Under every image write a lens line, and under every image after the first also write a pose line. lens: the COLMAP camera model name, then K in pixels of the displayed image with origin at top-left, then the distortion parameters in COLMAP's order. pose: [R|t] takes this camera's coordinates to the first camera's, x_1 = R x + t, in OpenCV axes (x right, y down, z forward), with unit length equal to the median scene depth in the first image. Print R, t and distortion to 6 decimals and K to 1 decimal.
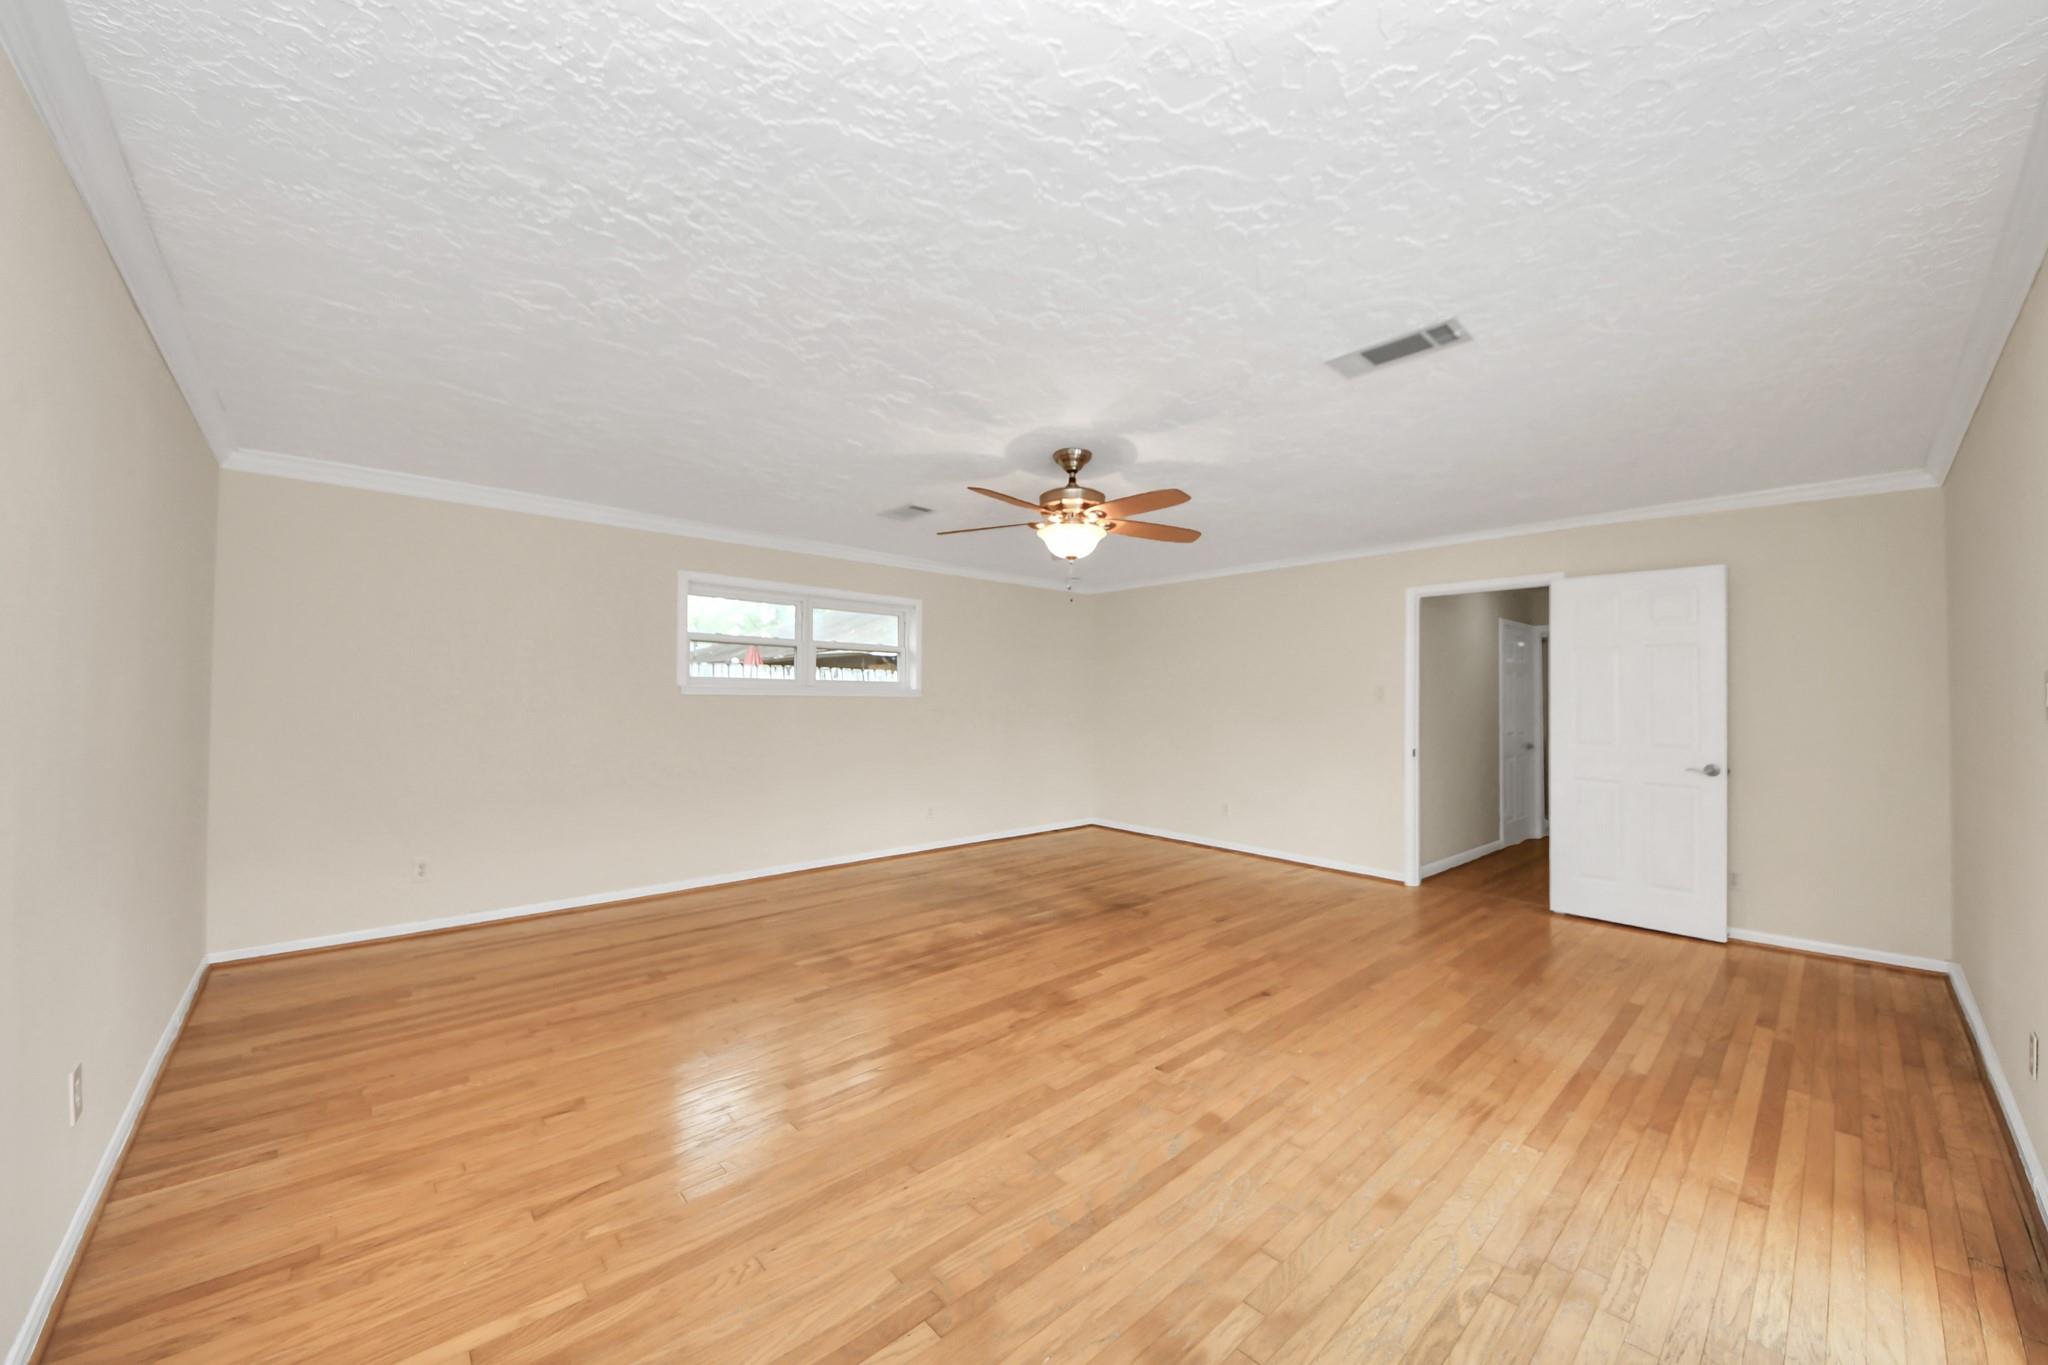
lens RADIAL K [[730.0, 0, 1008.7], [0, 730.0, 687.3], [0, 0, 1]] dist [-0.008652, -0.002565]
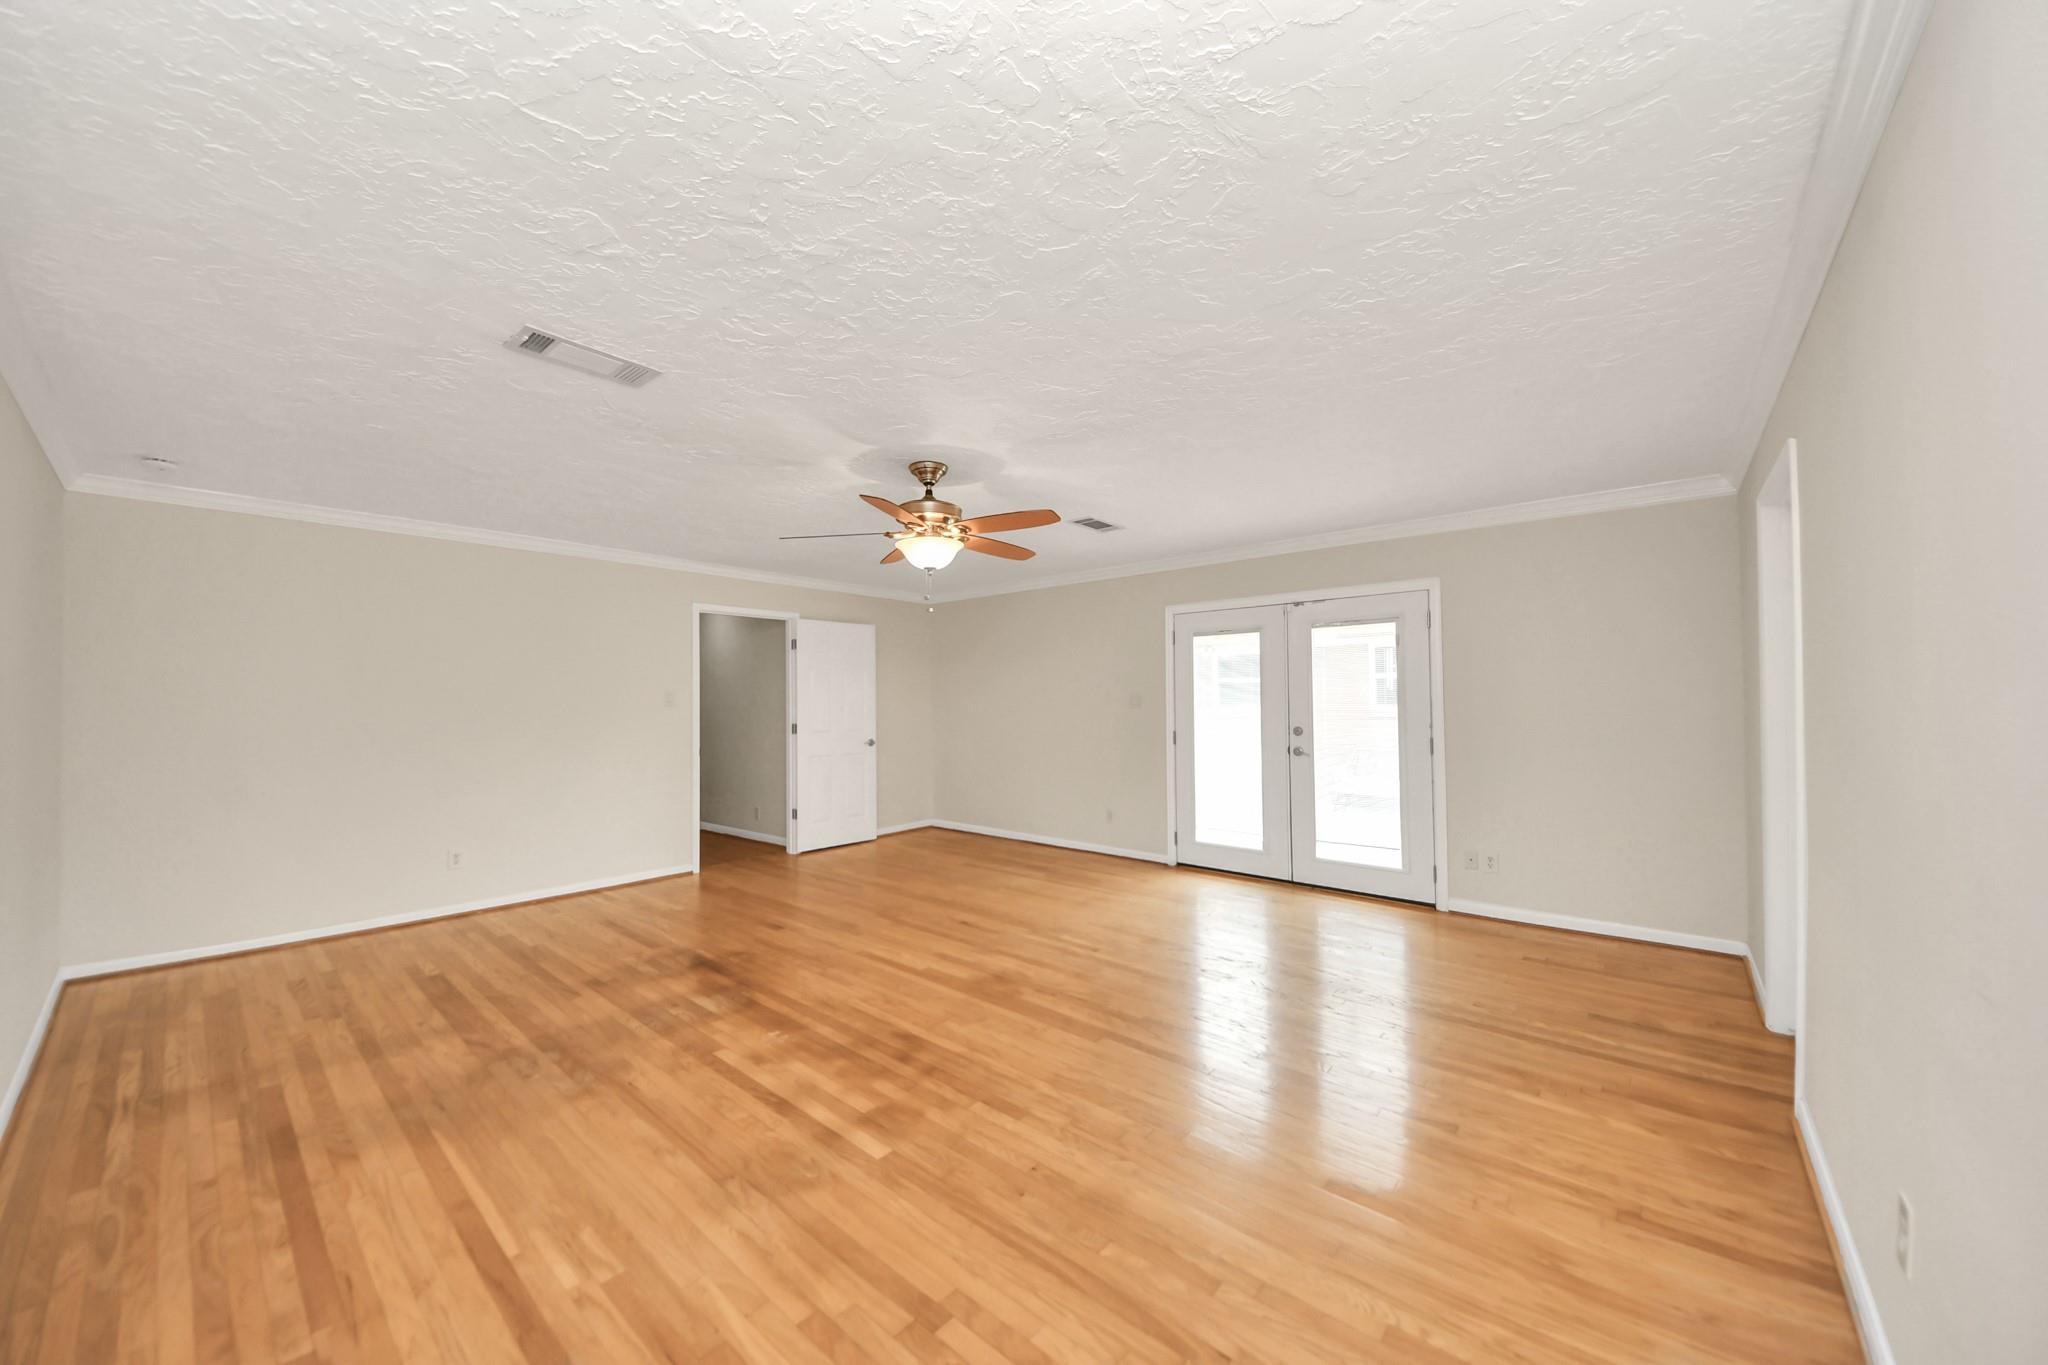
lens RADIAL K [[730.0, 0, 1010.7], [0, 730.0, 676.7], [0, 0, 1]] dist [-0.008652, -0.002565]
pose [[-0.099899, 0.013519, 0.994906, -0.923952], [0.005133, 0.999901, -0.013071, -0.019382], [-0.994984, 0.003801, -0.099958, 0.949566]]
